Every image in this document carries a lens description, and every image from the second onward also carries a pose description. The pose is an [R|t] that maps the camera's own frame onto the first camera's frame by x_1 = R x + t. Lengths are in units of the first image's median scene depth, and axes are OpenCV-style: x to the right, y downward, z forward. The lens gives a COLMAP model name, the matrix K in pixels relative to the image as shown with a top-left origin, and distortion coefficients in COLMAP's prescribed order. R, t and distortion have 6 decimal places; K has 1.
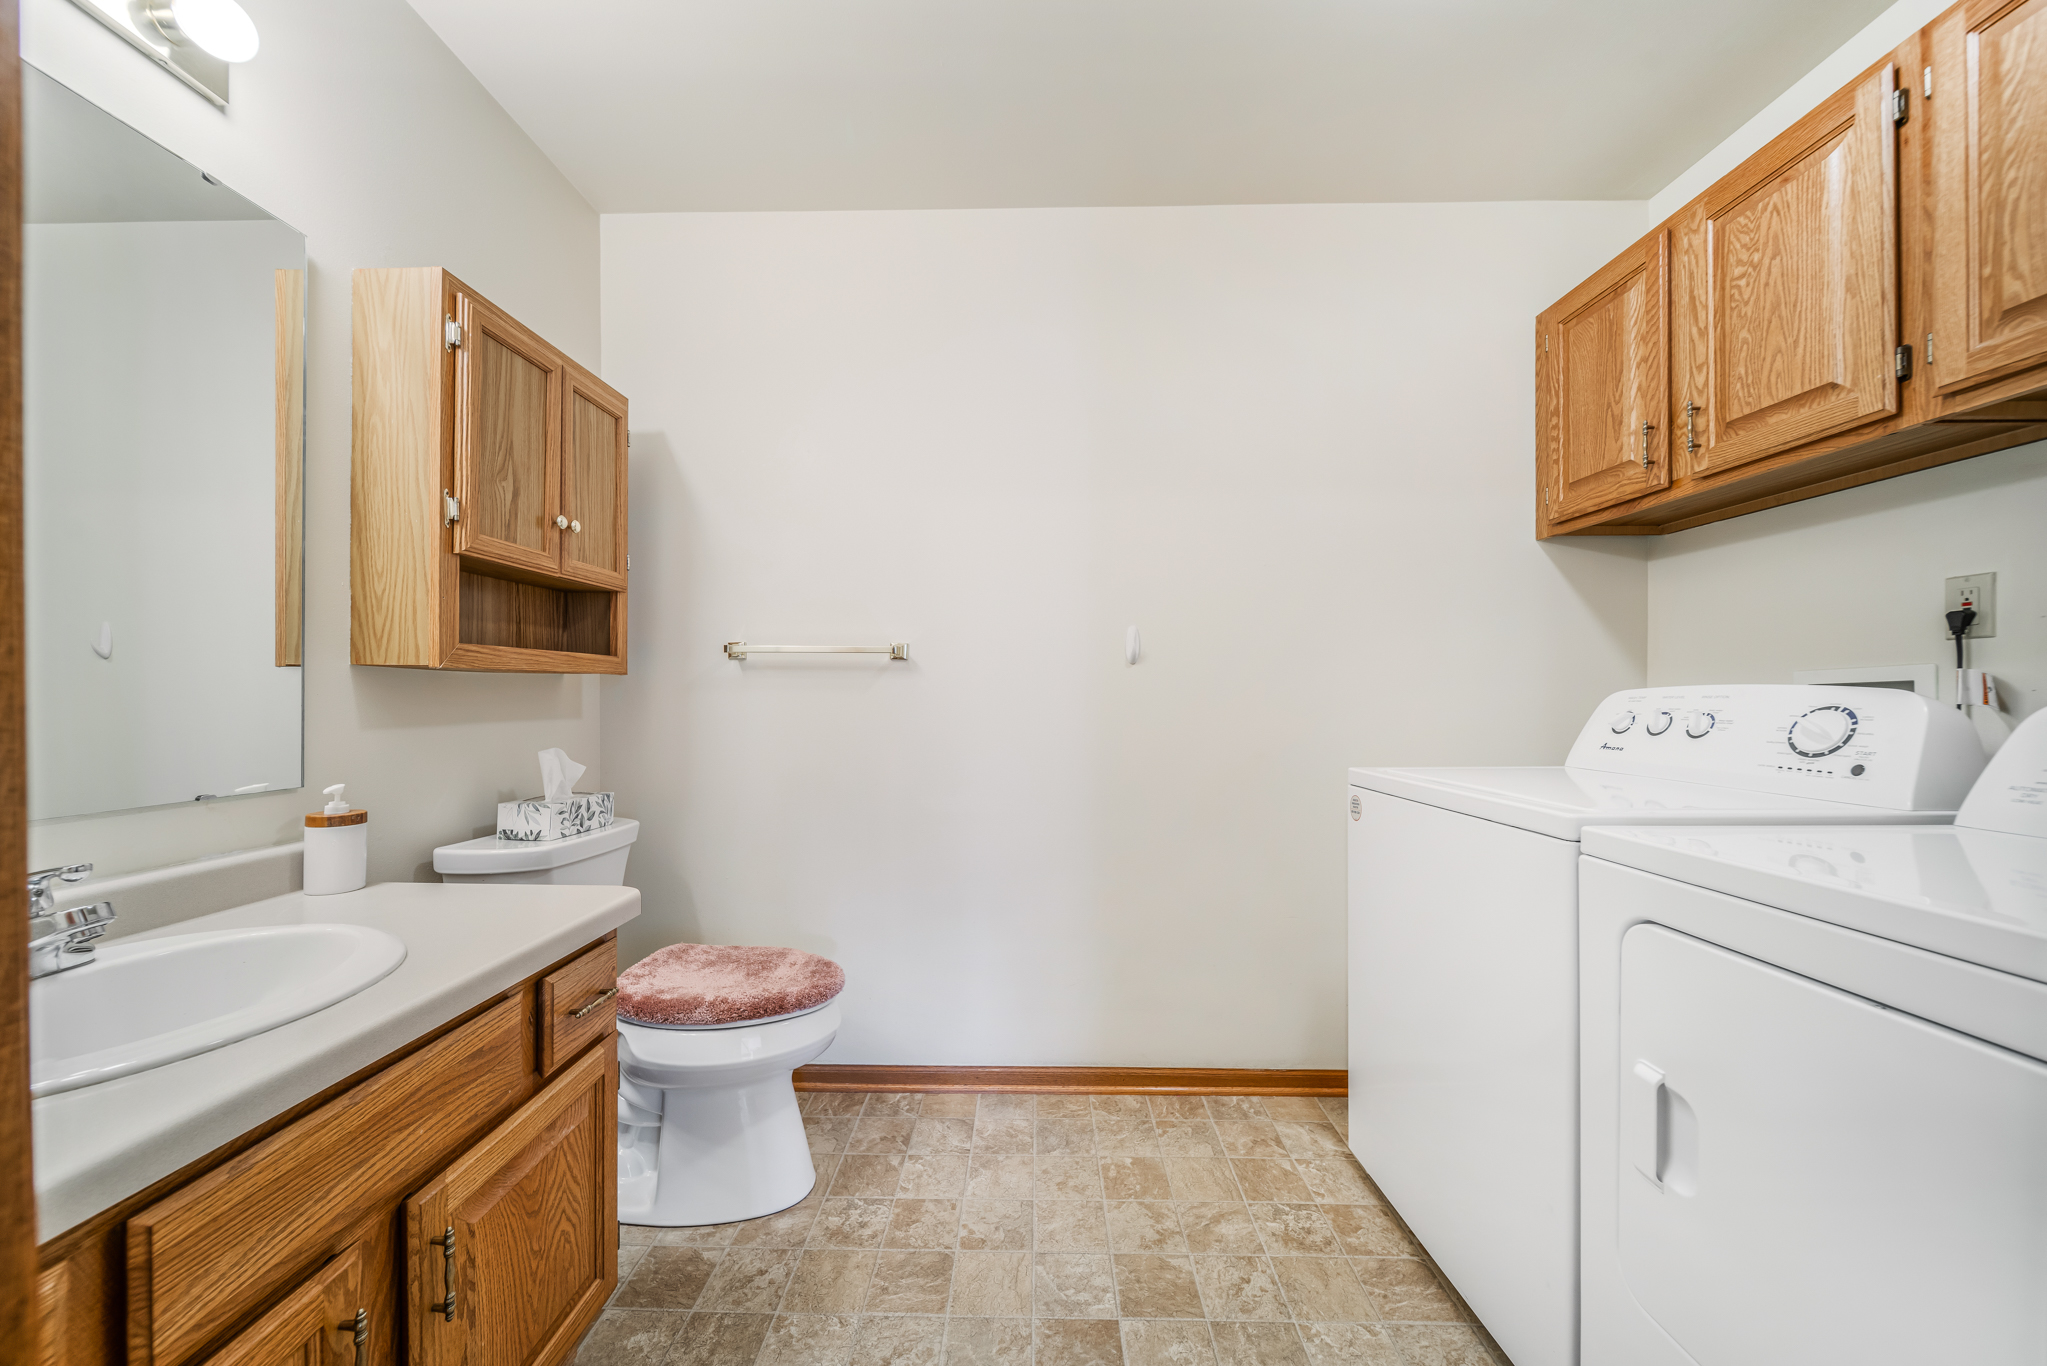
lens RADIAL K [[729.1, 0, 1031.2], [0, 729.1, 690.7], [0, 0, 1]] dist [0.006866, -0.002013]
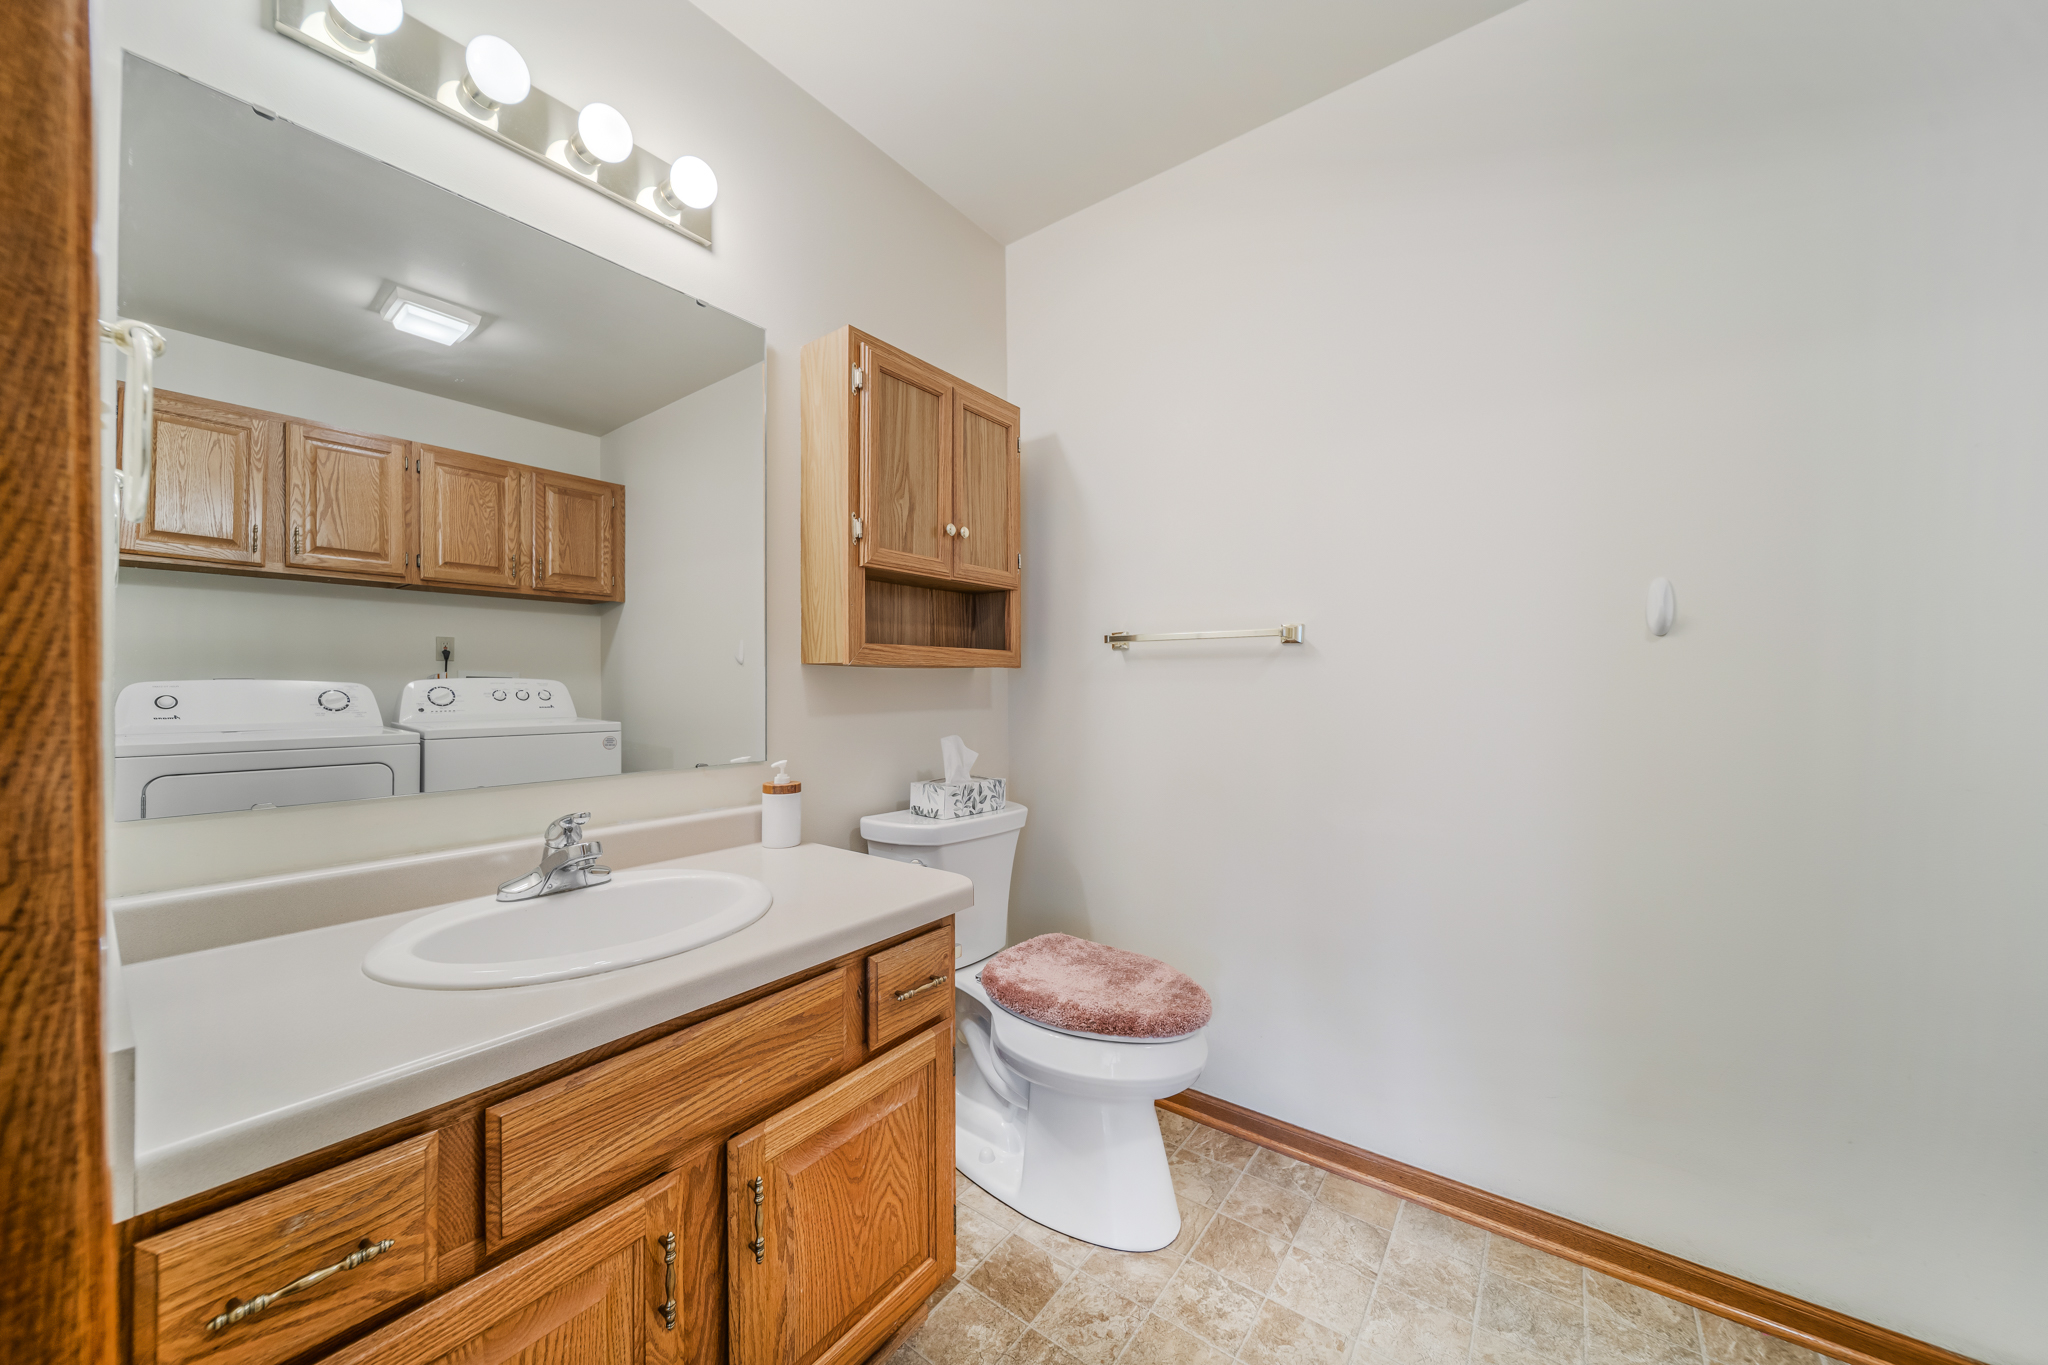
lens RADIAL K [[729.5, 0, 1024.9], [0, 729.5, 679.4], [0, 0, 1]] dist [0.006866, -0.002013]
pose [[0.808012, -0.011257, -0.589059, 0.098392], [0.010215, 0.999935, -0.005097, 0.000693], [0.589078, -0.001899, 0.808074, 0.197194]]
